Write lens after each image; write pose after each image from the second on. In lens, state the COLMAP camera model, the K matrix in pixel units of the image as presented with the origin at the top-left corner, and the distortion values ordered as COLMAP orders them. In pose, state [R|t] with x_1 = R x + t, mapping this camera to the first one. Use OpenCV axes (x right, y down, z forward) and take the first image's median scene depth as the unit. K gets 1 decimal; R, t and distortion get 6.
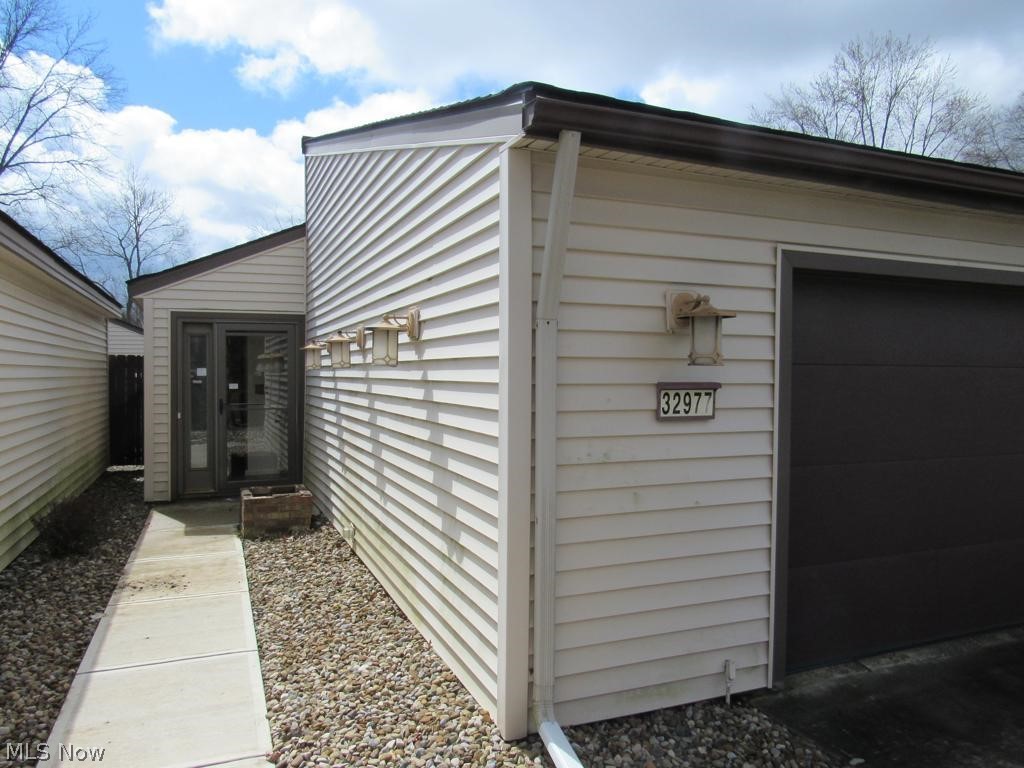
lens RADIAL K [[730.9, 0, 512.5], [0, 730.9, 386.0], [0, 0, 1]] dist [-0.026176, 0.003371]
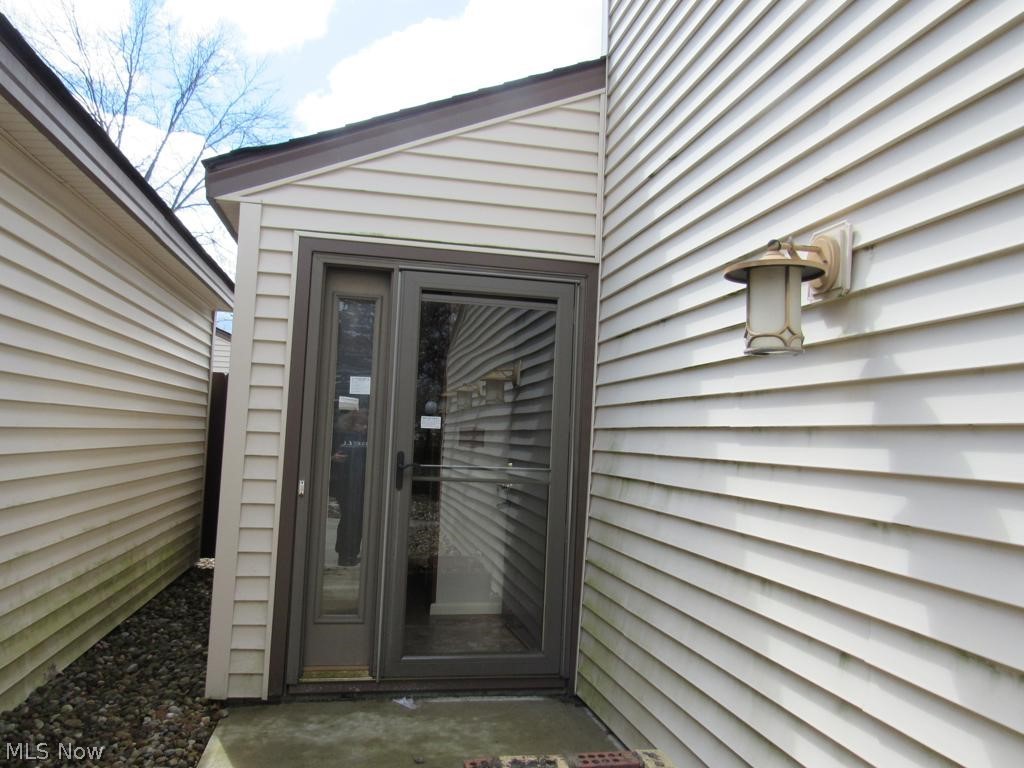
lens RADIAL K [[800.3, 0, 534.6], [0, 800.3, 384.9], [0, 0, 1]] dist [0.003385, 0.002392]
pose [[0.982262, 0.029650, -0.185154, -0.602655], [-0.044902, 0.995884, -0.078735, 0.030920], [0.182058, 0.085652, 0.979550, 1.403307]]
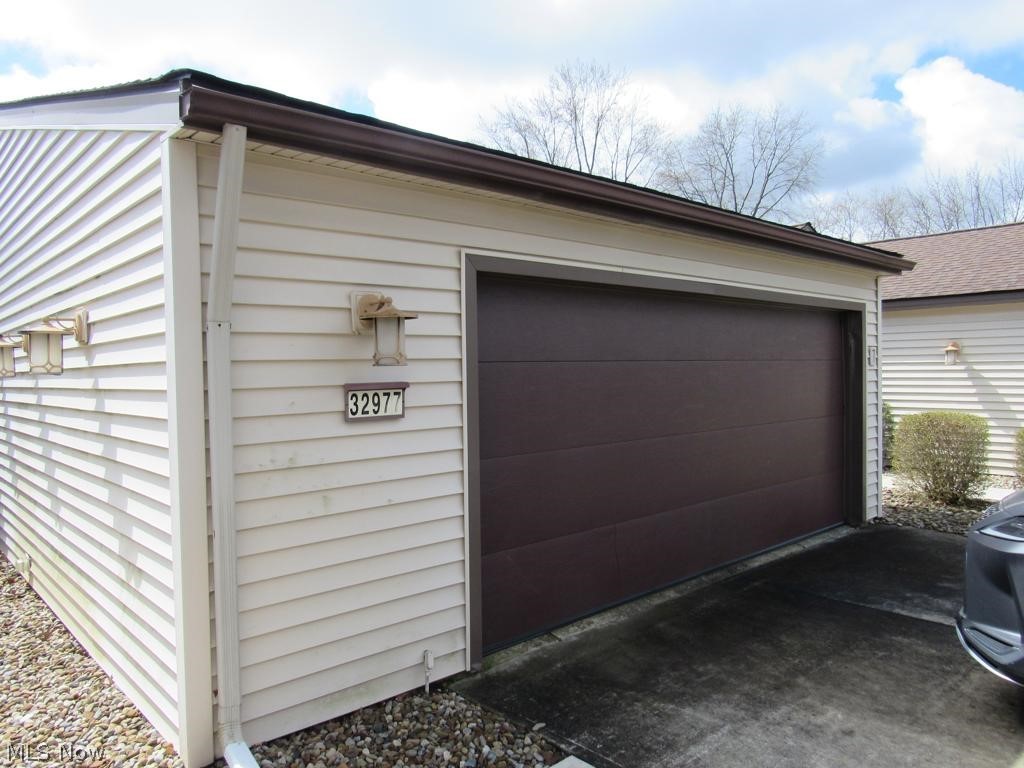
lens RADIAL K [[728.0, 0, 515.5], [0, 728.0, 385.6], [0, 0, 1]] dist [-0.033747, -0.001221]
pose [[0.939745, -0.032312, 0.340346, 0.074407], [0.031965, 0.999467, 0.006628, -0.001436], [-0.340378, 0.004651, 0.940277, -0.011927]]
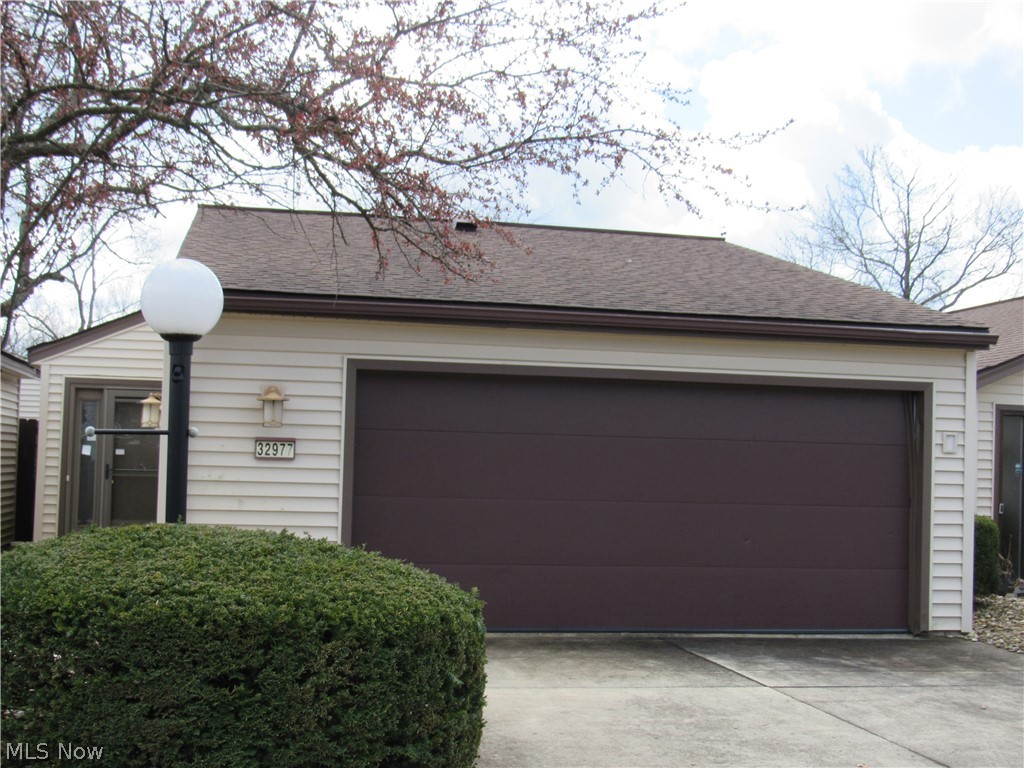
lens RADIAL K [[1430.7, 0, 512.0], [0, 1430.7, 384.0], [0, 0, 1]] dist [-0.031513, -0.058418]
pose [[0.977444, 0.008991, -0.211004, 1.406089], [-0.025175, 0.996930, -0.074143, 0.099016], [0.209689, 0.077782, 0.974669, -2.044948]]
